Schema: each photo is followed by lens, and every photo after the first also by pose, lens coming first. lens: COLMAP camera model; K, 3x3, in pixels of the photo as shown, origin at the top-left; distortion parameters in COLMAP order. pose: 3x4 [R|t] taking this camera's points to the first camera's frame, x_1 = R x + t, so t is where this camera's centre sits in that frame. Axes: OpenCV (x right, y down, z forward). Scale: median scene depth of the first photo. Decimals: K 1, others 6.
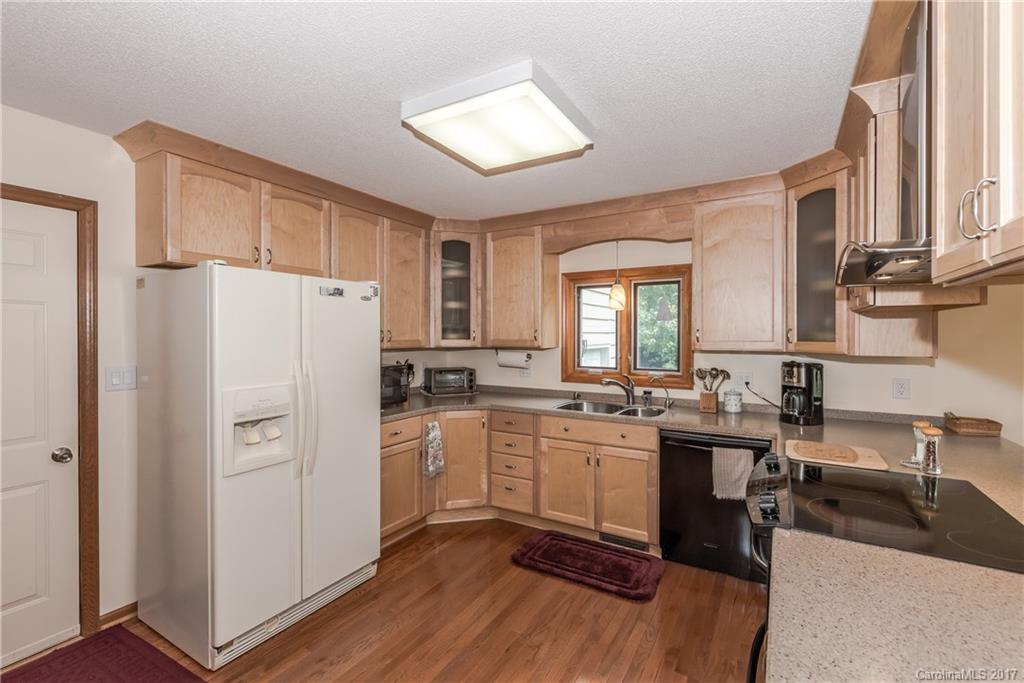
lens RADIAL K [[447.2, 0, 509.3], [0, 447.2, 337.9], [0, 0, 1]] dist [-0.003415, 0.000812]
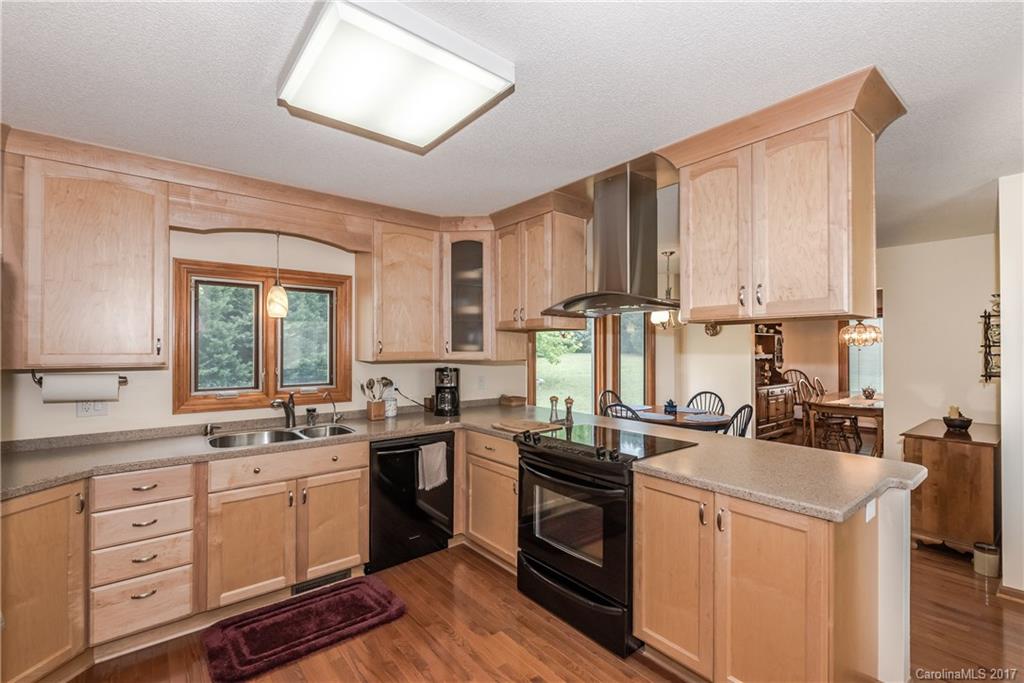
lens RADIAL K [[447.2, 0, 507.8], [0, 447.2, 343.7], [0, 0, 1]] dist [-0.003415, 0.000812]
pose [[0.345433, 0.006175, 0.938423, -0.464568], [0.006872, 0.999935, -0.009110, -0.001799], [-0.938418, 0.009596, 0.345368, 0.358517]]
